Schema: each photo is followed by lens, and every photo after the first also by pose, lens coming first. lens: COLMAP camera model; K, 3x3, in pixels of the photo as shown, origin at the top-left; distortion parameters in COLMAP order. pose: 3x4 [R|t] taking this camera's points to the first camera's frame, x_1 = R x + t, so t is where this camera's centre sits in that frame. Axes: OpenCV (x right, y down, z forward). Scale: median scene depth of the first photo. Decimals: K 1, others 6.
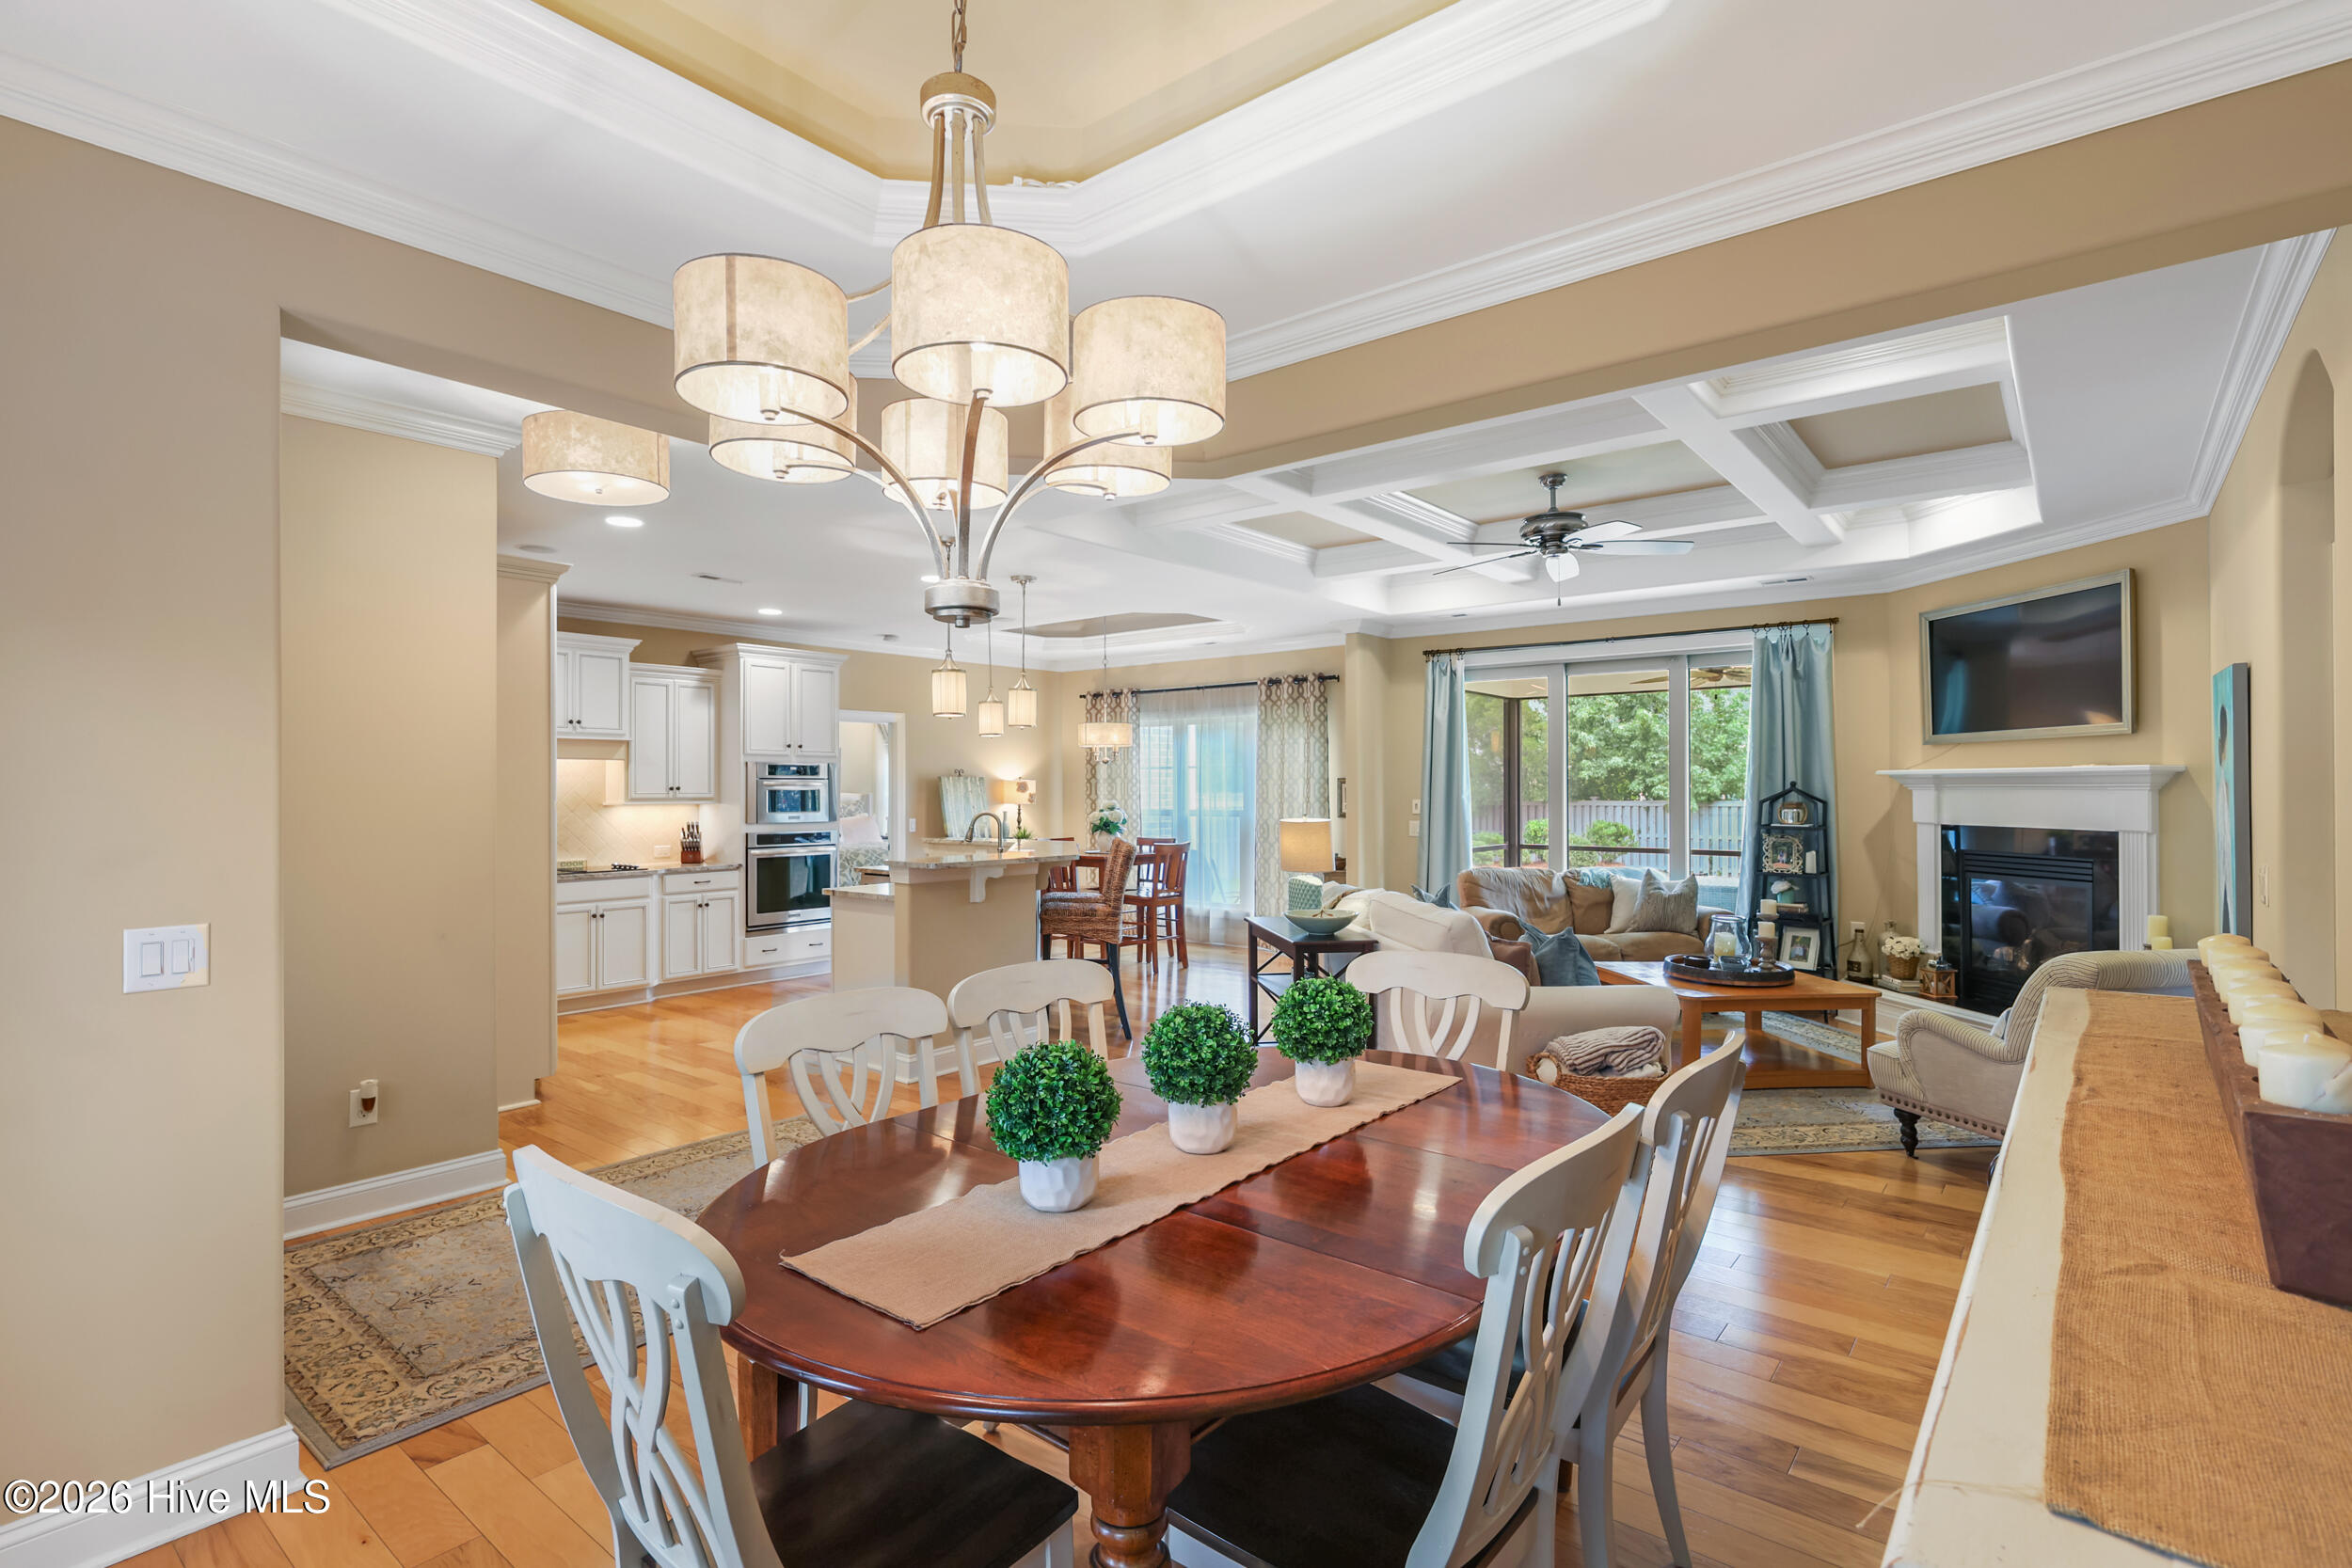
lens RADIAL K [[1139.7, 0, 1178.8], [0, 1139.7, 784.5], [0, 0, 1]] dist [-0.000120, 0.000527]
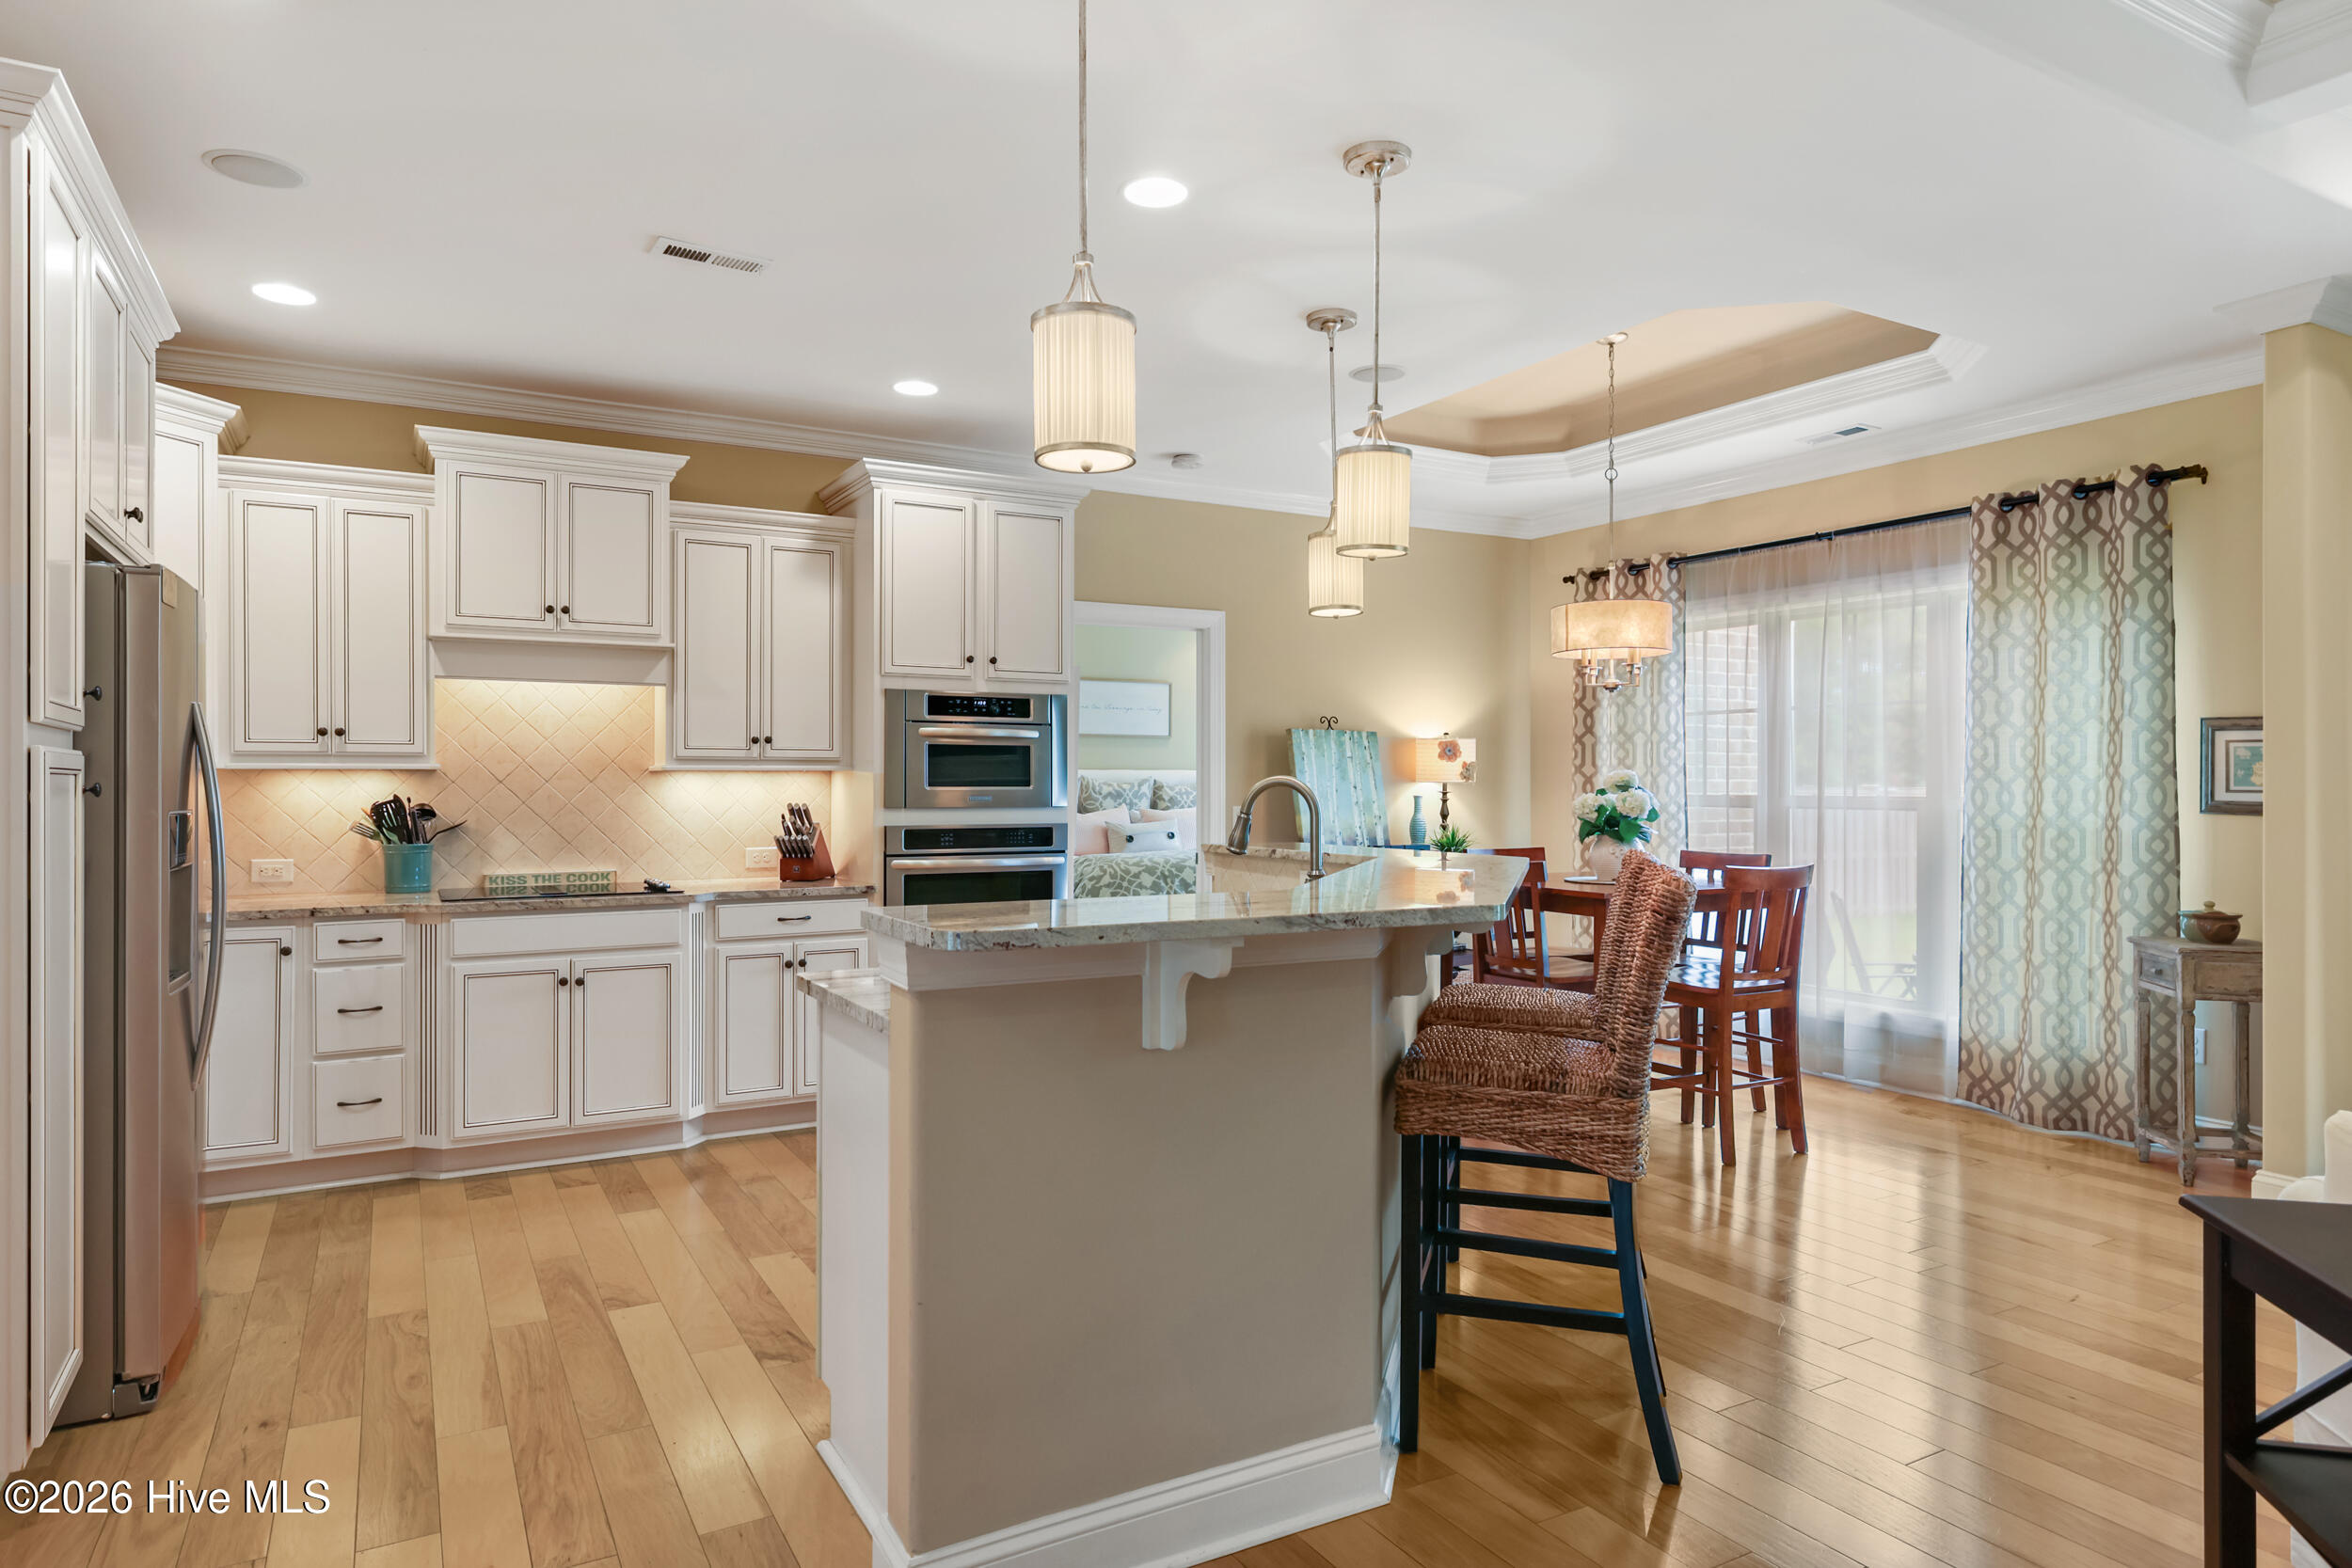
lens RADIAL K [[1397.0, 0, 1177.0], [0, 1397.0, 783.4], [0, 0, 1]] dist [0.007144, -0.000796]
pose [[0.931244, 0.004736, -0.364366, -0.021440], [-0.003385, 0.999985, 0.004347, 0.017953], [0.364382, -0.002815, 0.931245, 0.411070]]
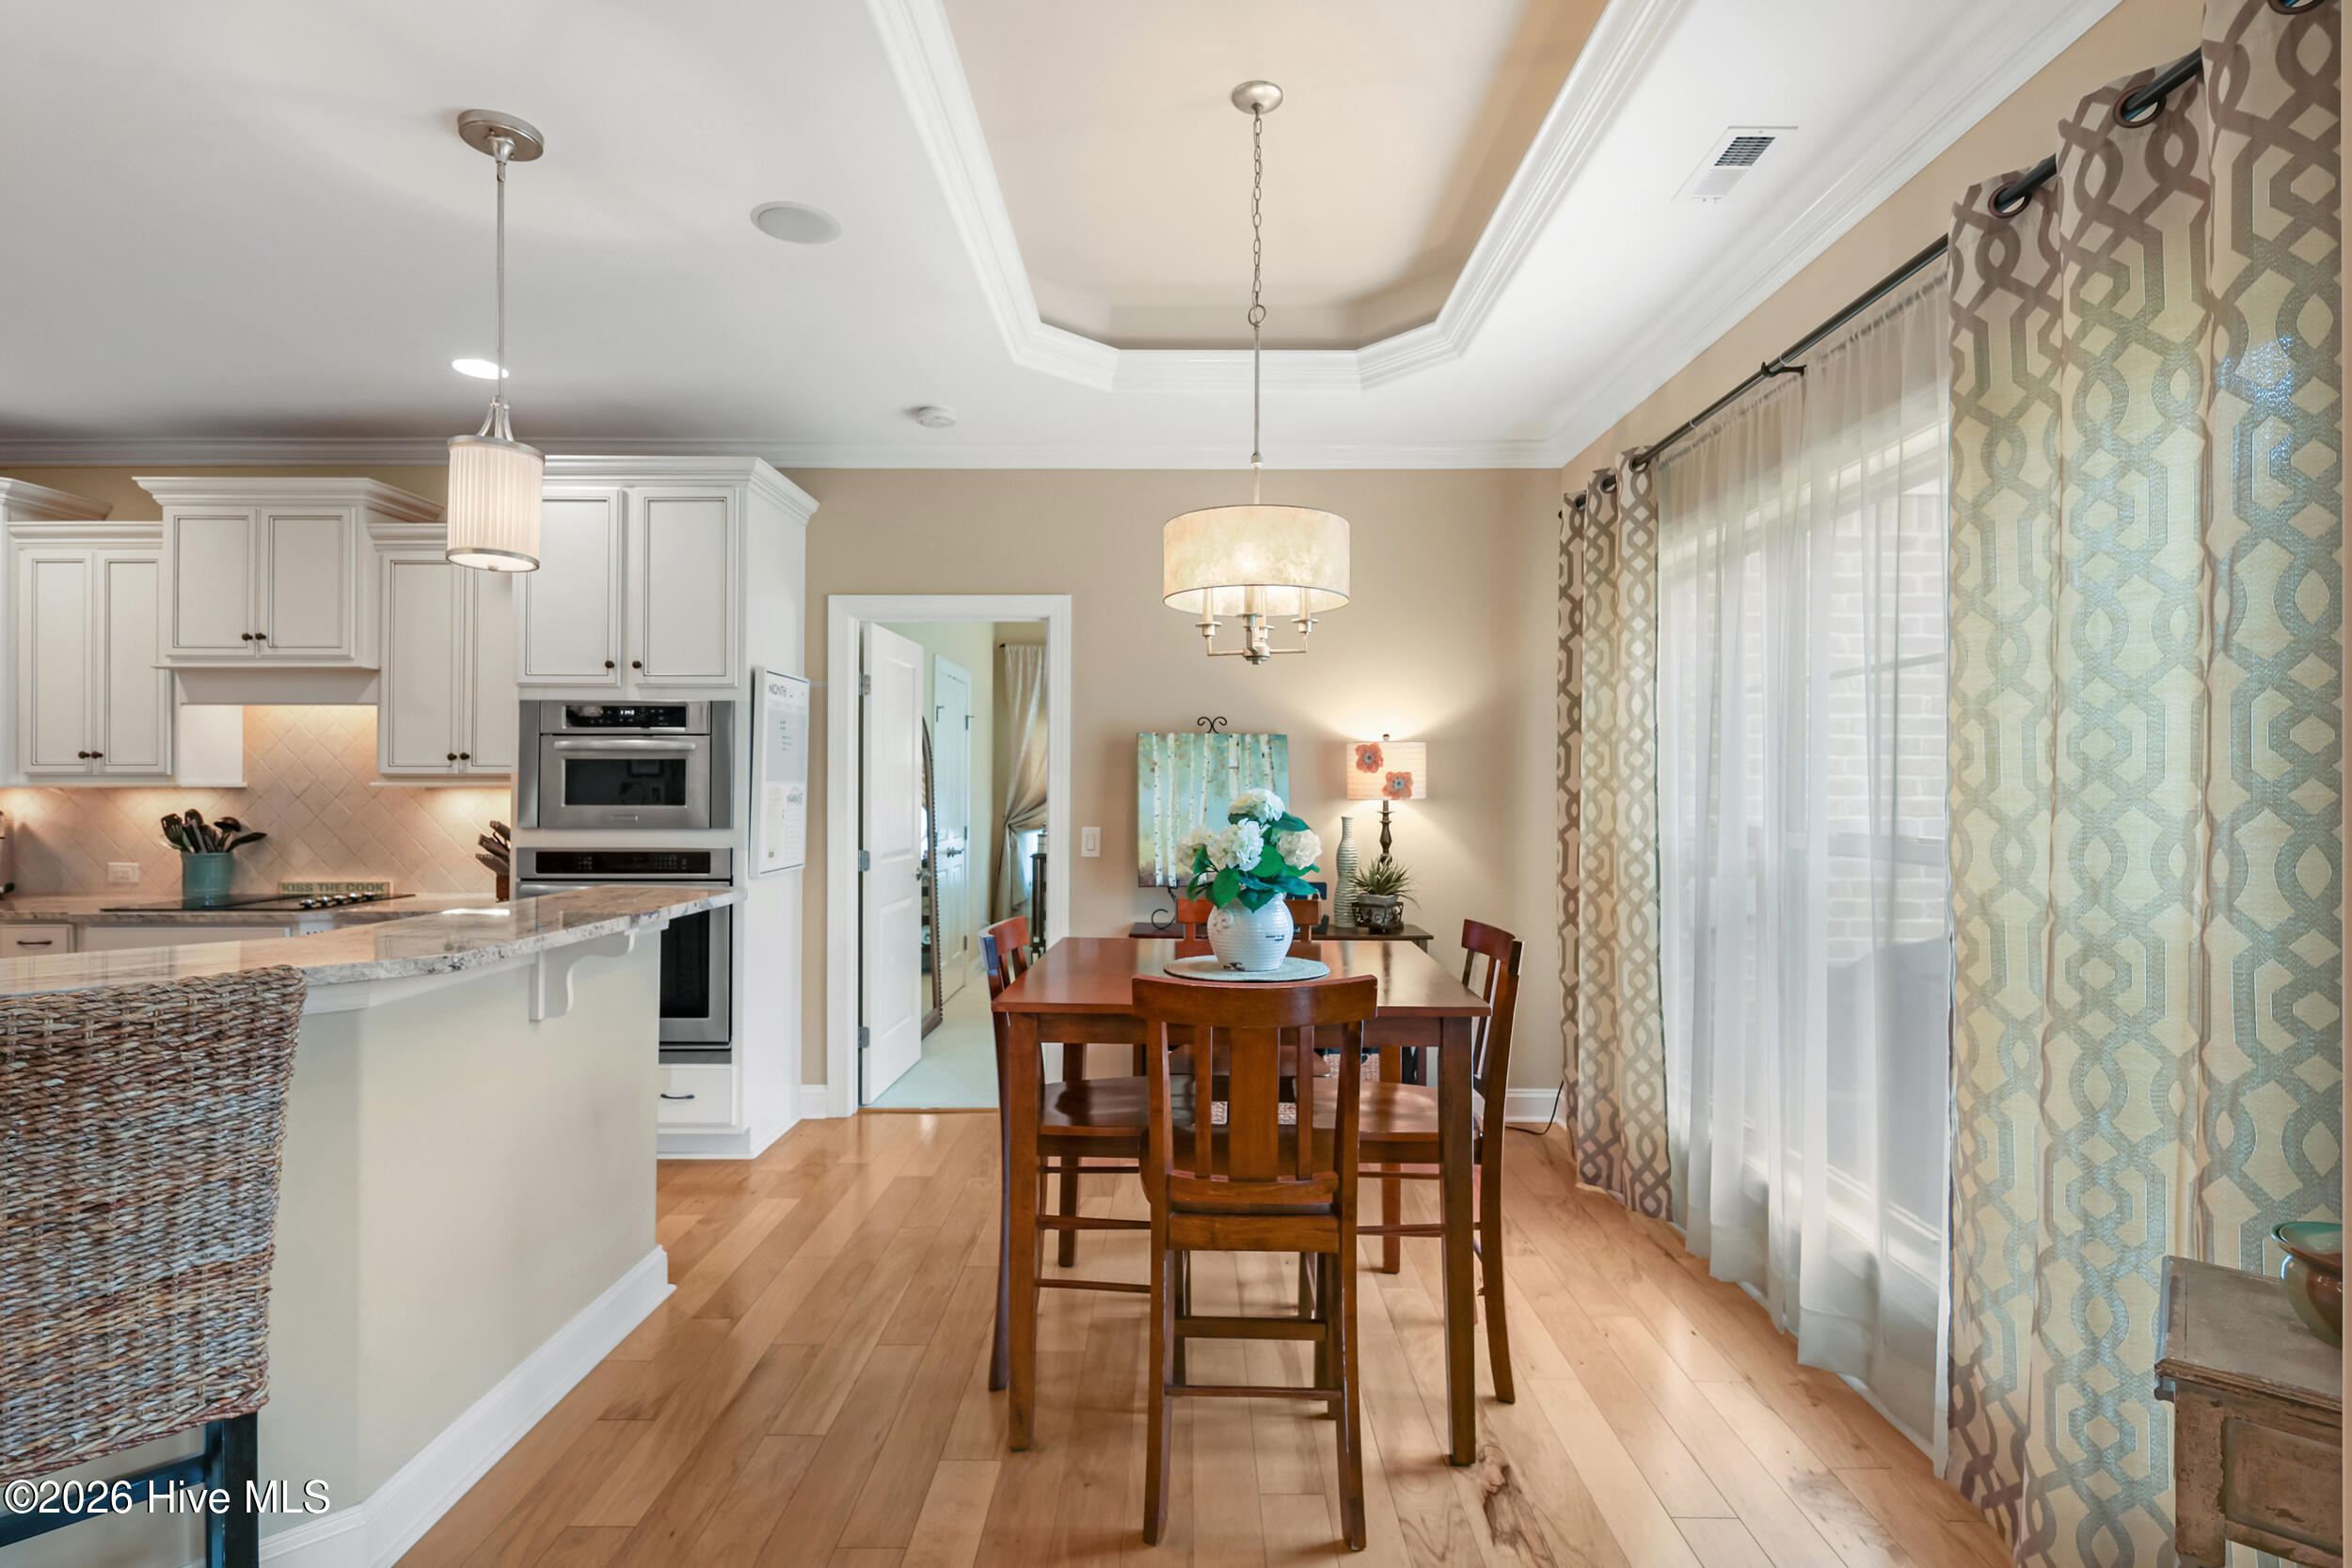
lens RADIAL K [[1139.7, 0, 1178.4], [0, 1139.7, 777.6], [0, 0, 1]] dist [-0.000120, 0.000527]
pose [[0.624915, 0.000274, -0.780693, 0.155736], [-0.002040, 0.999997, -0.001282, 0.011675], [0.780690, 0.002394, 0.624914, 0.825523]]
